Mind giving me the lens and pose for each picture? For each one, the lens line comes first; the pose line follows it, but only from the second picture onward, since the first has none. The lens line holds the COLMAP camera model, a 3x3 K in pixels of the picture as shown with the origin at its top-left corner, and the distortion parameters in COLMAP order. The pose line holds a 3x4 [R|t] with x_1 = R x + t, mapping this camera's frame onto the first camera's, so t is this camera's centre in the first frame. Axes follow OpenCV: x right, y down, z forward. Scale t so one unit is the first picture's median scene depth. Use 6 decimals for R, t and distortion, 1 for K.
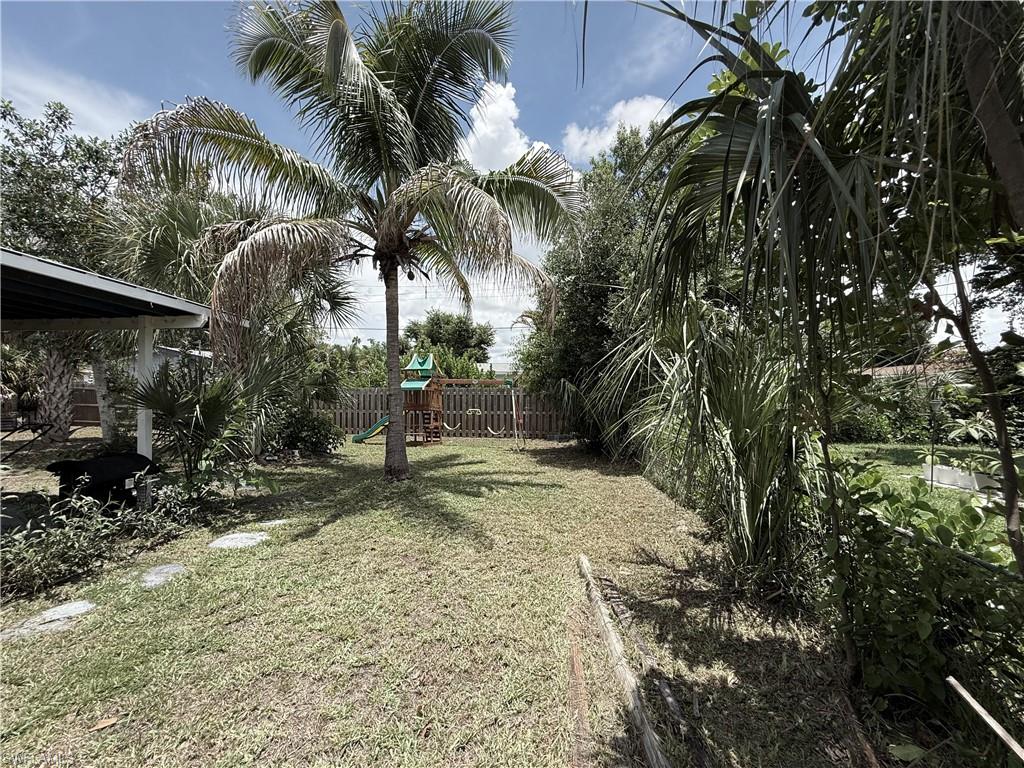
lens RADIAL K [[408.7, 0, 502.3], [0, 408.7, 384.7], [0, 0, 1]] dist [0.001075, 0.000034]
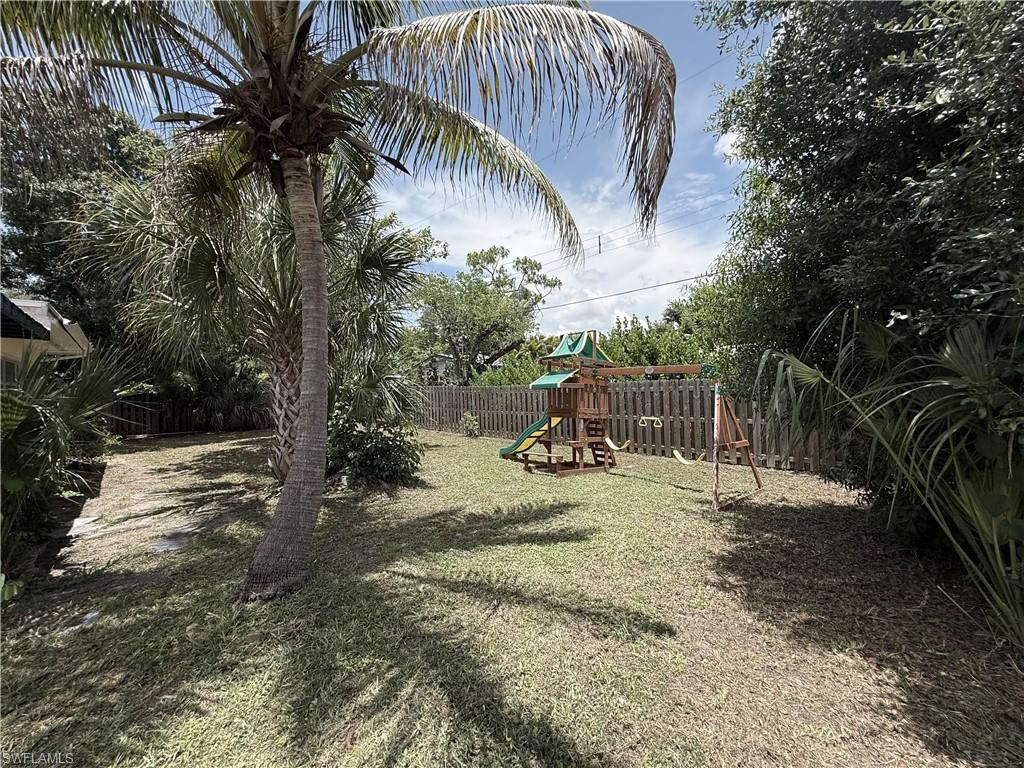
lens RADIAL K [[408.7, 0, 512.2], [0, 408.7, 384.7], [0, 0, 1]] dist [0.001075, 0.000034]
pose [[0.785319, -0.030240, -0.618352, 0.230007], [0.041804, 0.999117, 0.004230, 0.005235], [0.617678, -0.029171, 0.785890, 0.723570]]
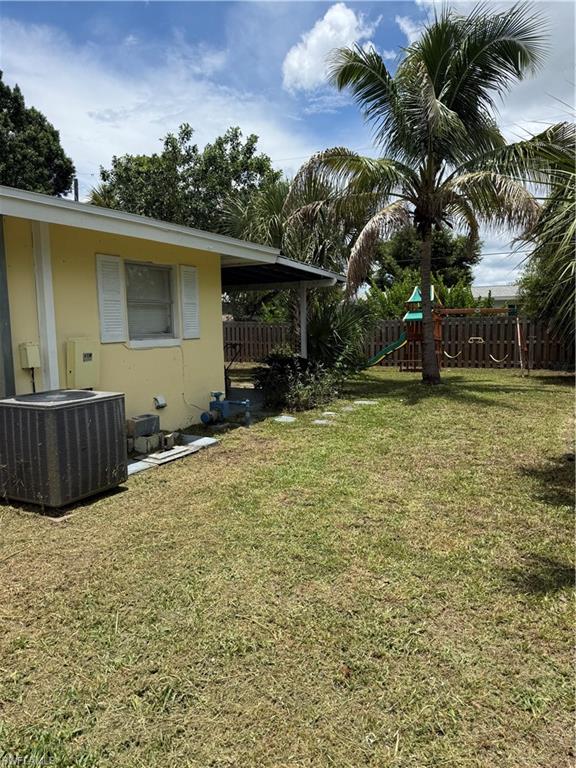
lens RADIAL K [[538.1, 0, 288.8], [0, 538.1, 391.3], [0, 0, 1]] dist [0.047700, -0.024595]
pose [[0.942048, 0.015456, -0.335123, -0.090134], [0.030814, 0.990729, 0.132312, -0.002687], [0.334061, -0.134970, 0.932838, -0.760687]]
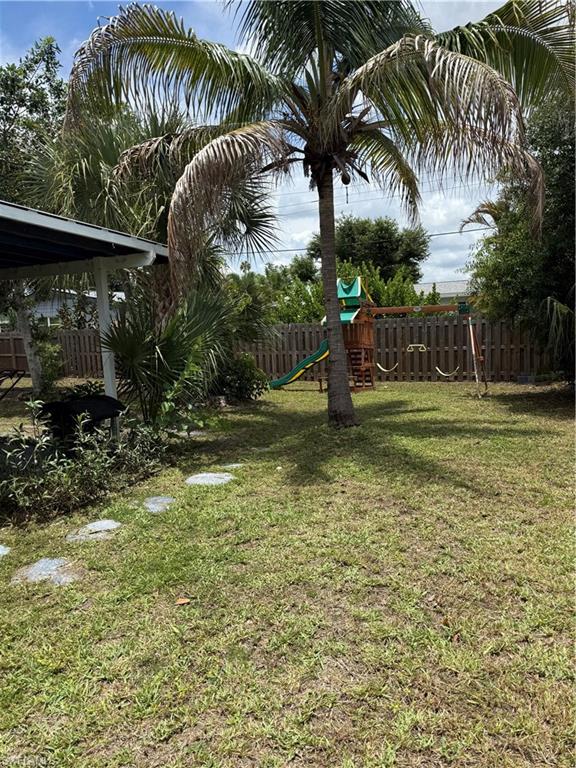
lens RADIAL K [[538.1, 0, 282.1], [0, 538.1, 386.8], [0, 0, 1]] dist [0.047700, -0.024595]
pose [[0.961629, -0.014771, -0.273955, -0.058684], [0.050091, 0.991218, 0.122382, 0.001669], [0.269741, -0.131409, 0.953924, -0.100147]]
